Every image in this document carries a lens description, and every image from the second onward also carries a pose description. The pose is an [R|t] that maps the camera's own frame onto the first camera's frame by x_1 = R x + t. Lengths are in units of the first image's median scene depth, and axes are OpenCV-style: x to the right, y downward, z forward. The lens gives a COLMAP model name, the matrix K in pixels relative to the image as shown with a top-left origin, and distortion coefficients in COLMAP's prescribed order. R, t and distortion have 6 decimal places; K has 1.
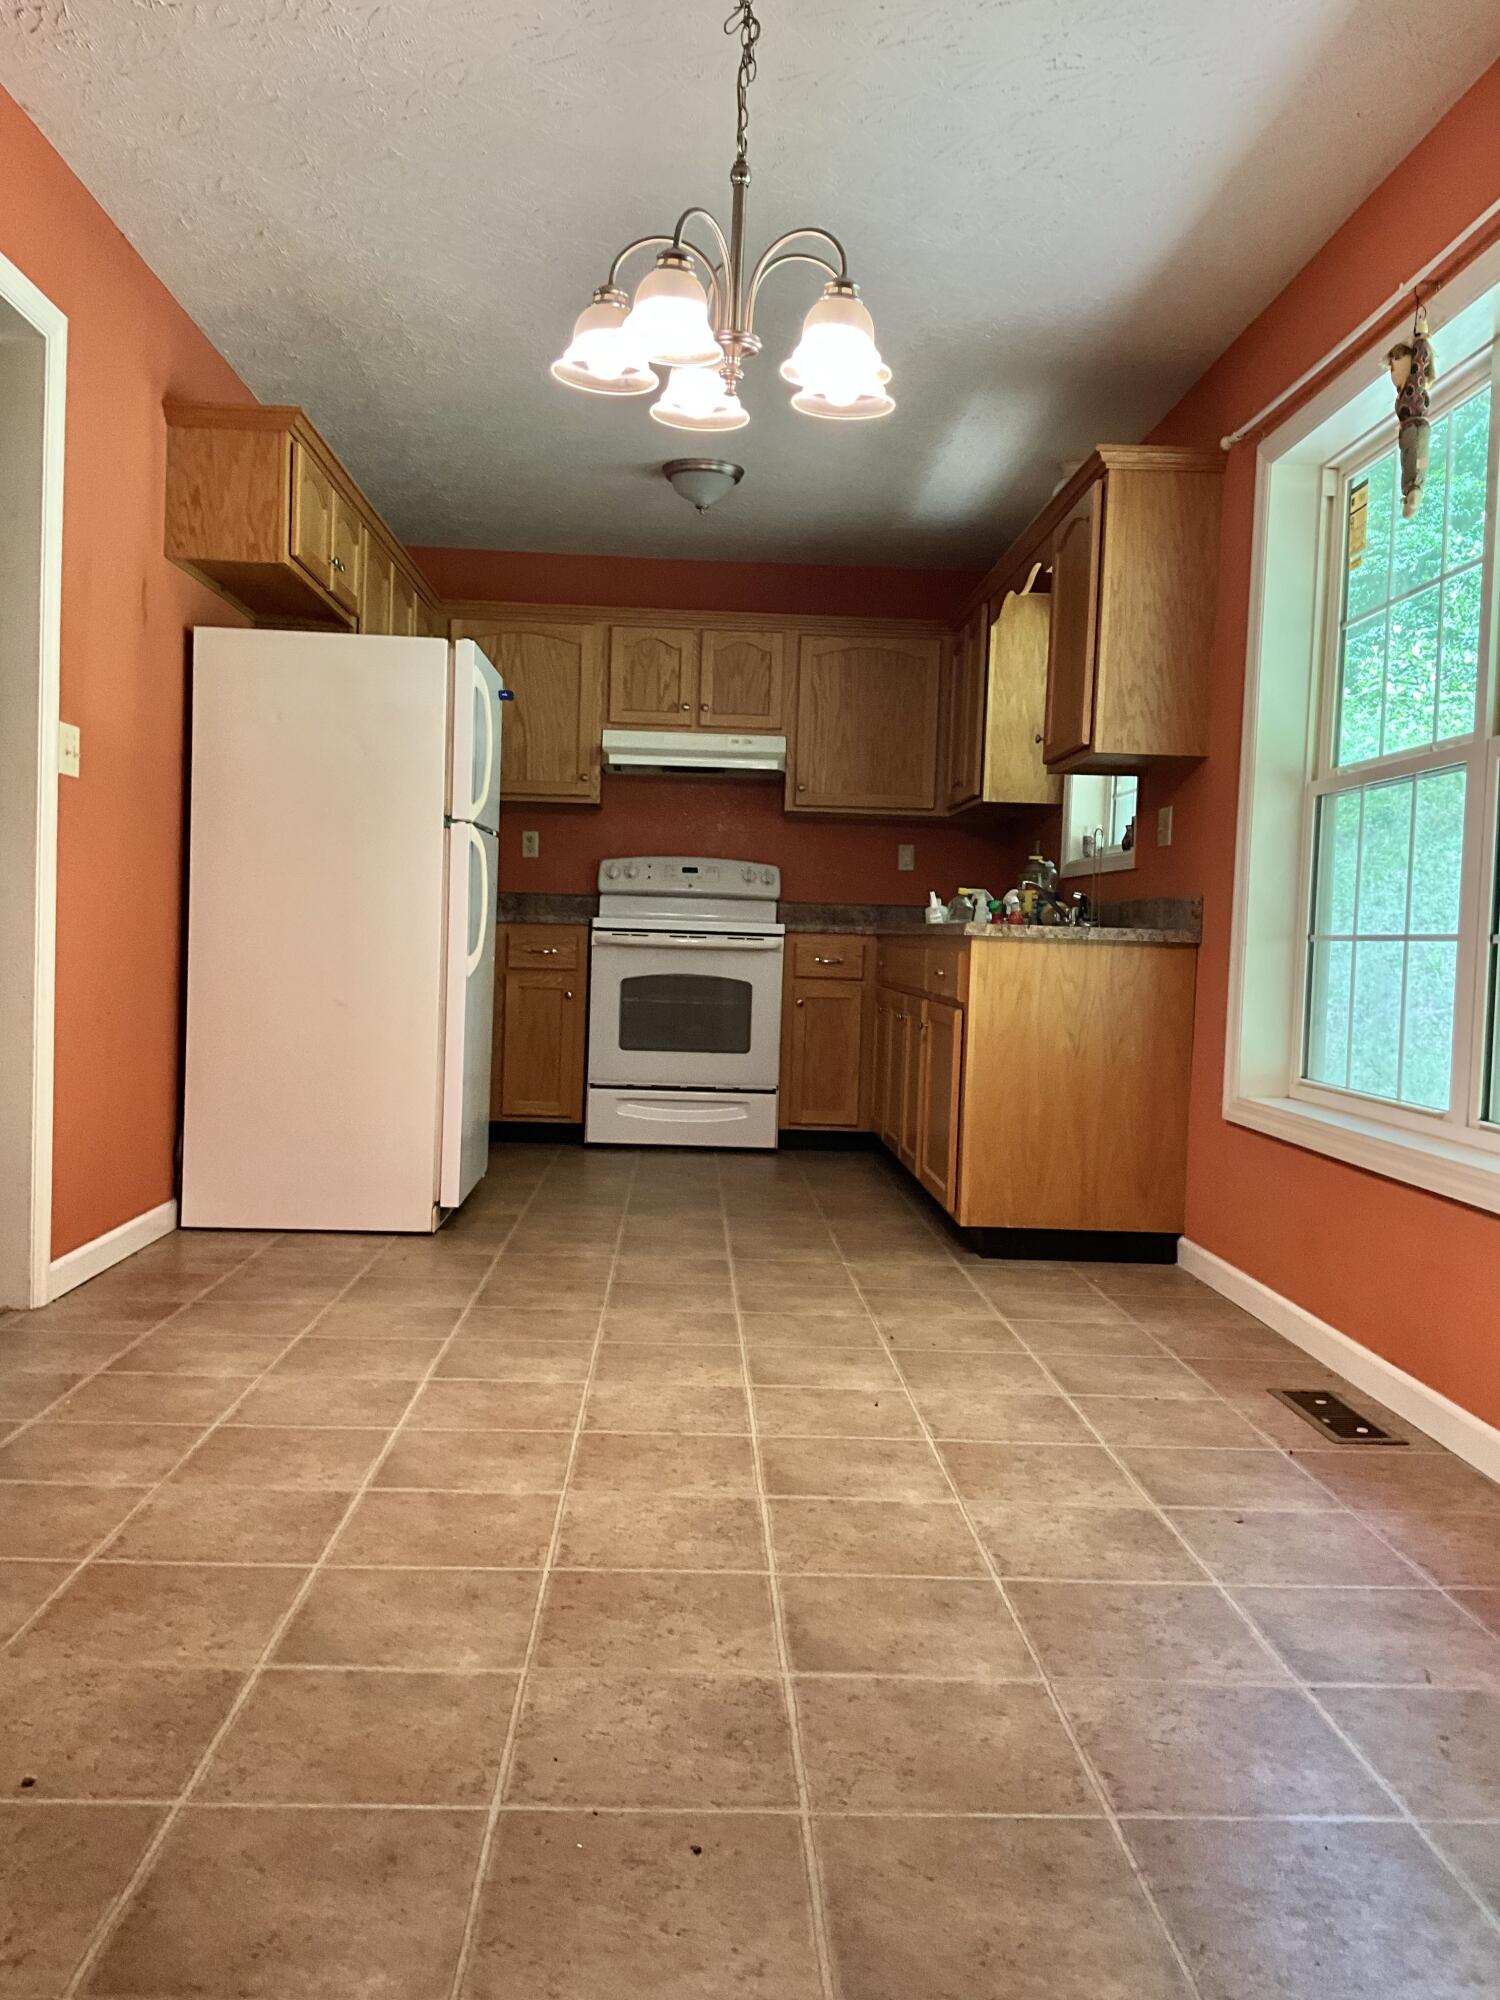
lens RADIAL K [[1676.4, 0, 756.1], [0, 1676.4, 1004.0], [0, 0, 1]] dist [0.073181, -0.107147]
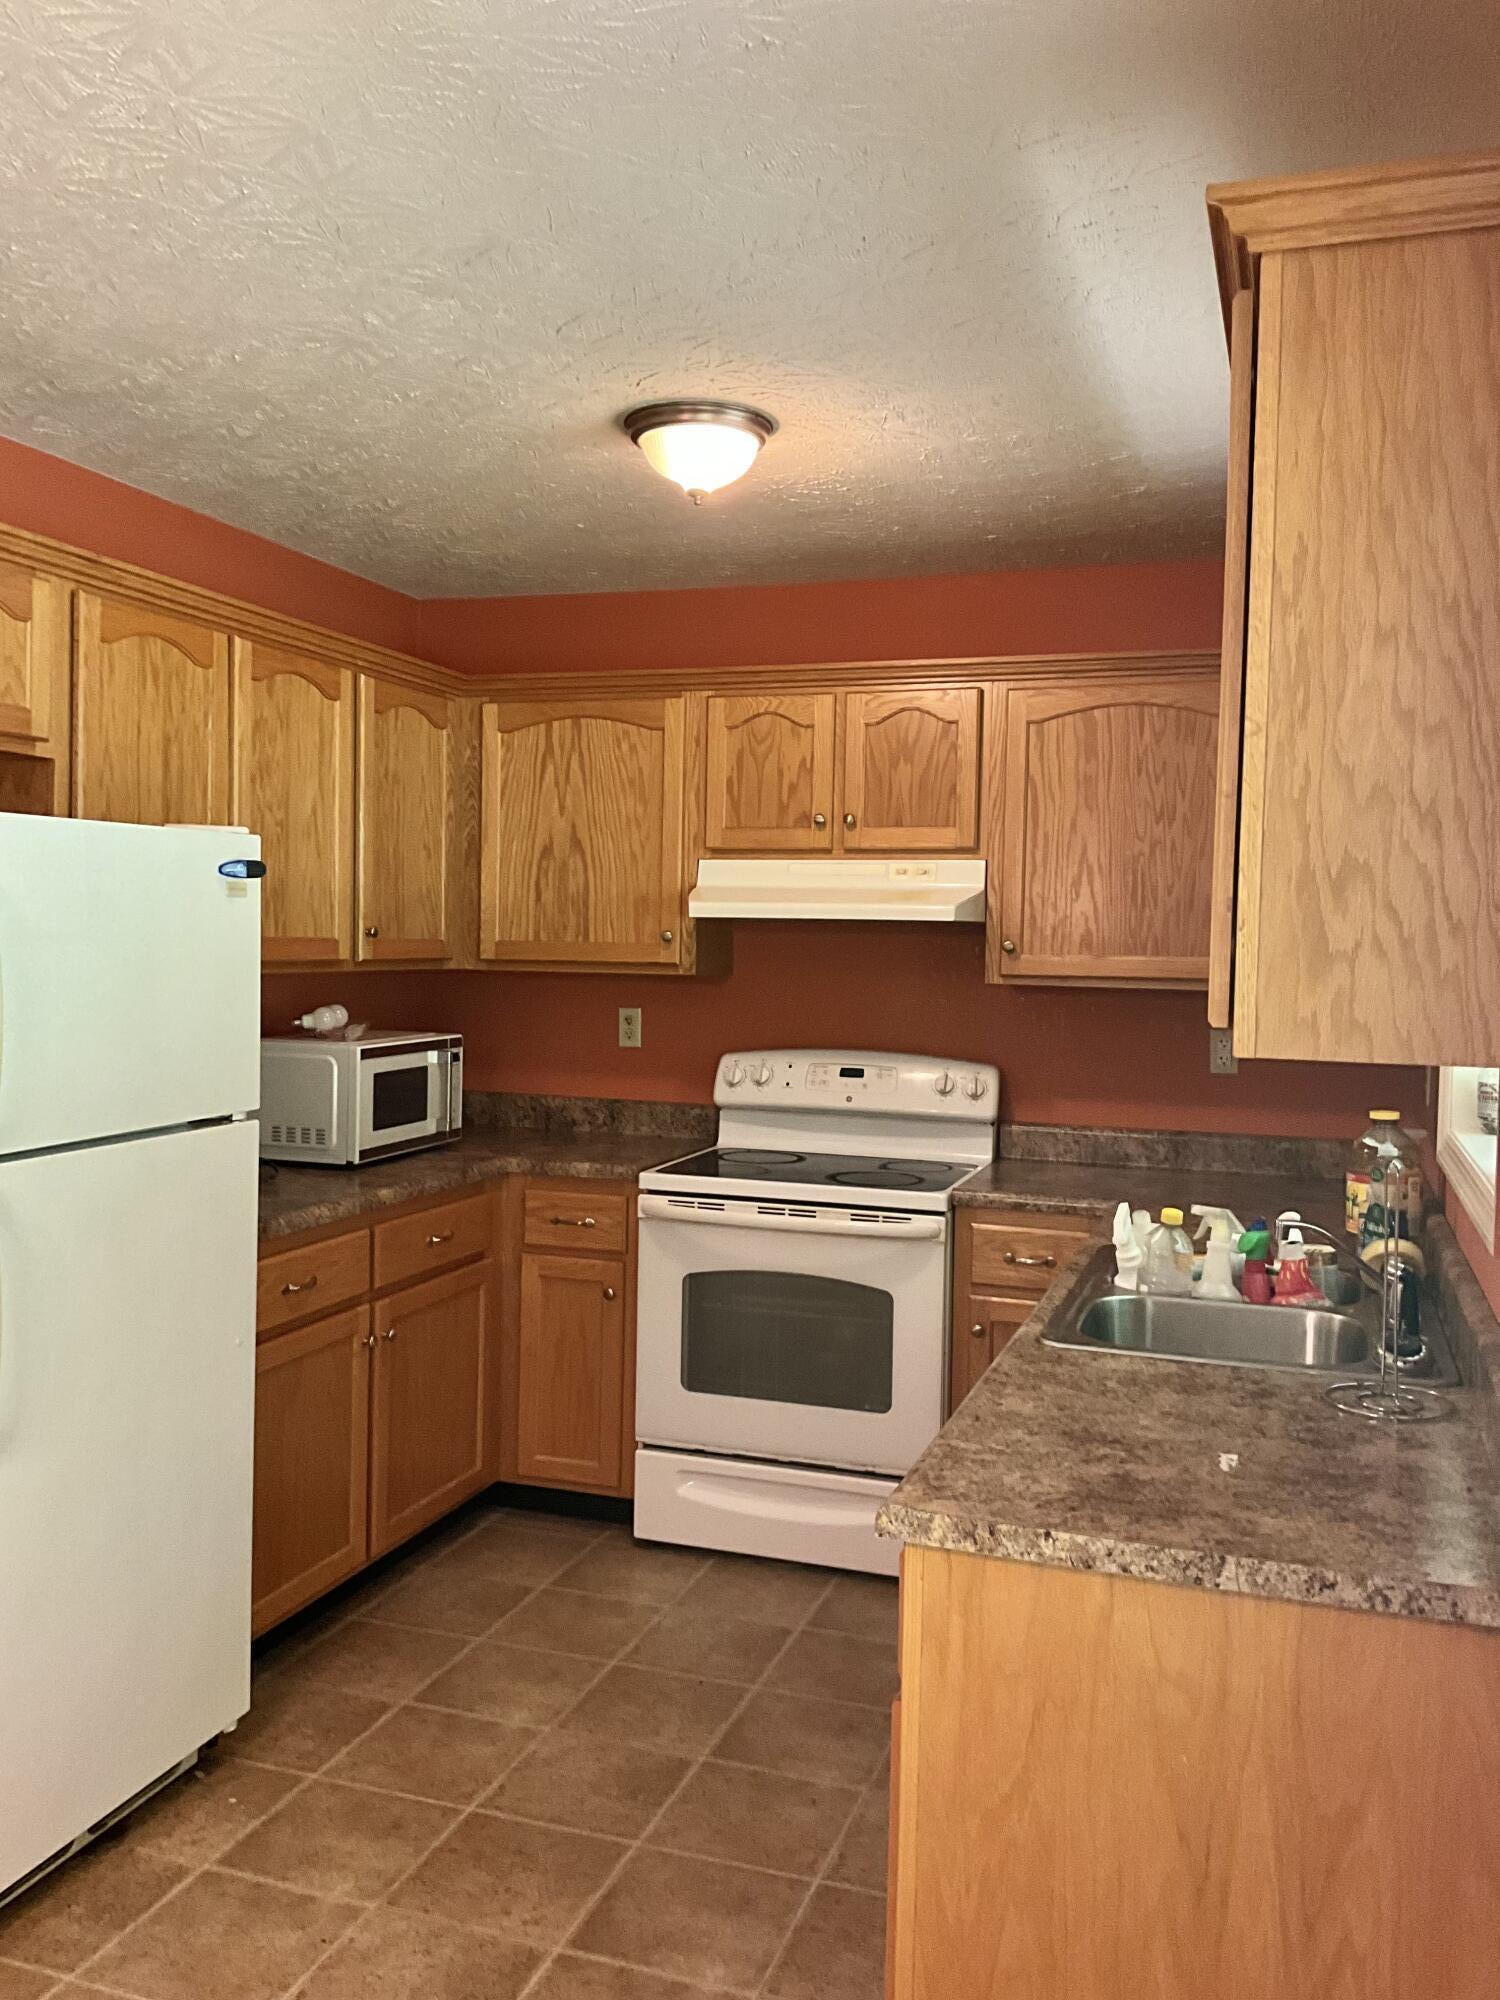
lens RADIAL K [[1676.4, 0, 737.5], [0, 1676.4, 994.0], [0, 0, 1]] dist [0.073181, -0.107147]
pose [[0.931740, -0.002203, -0.363119, 0.153039], [-0.003653, 0.999874, -0.015438, -0.102968], [0.363107, 0.015711, 0.931615, 0.415677]]
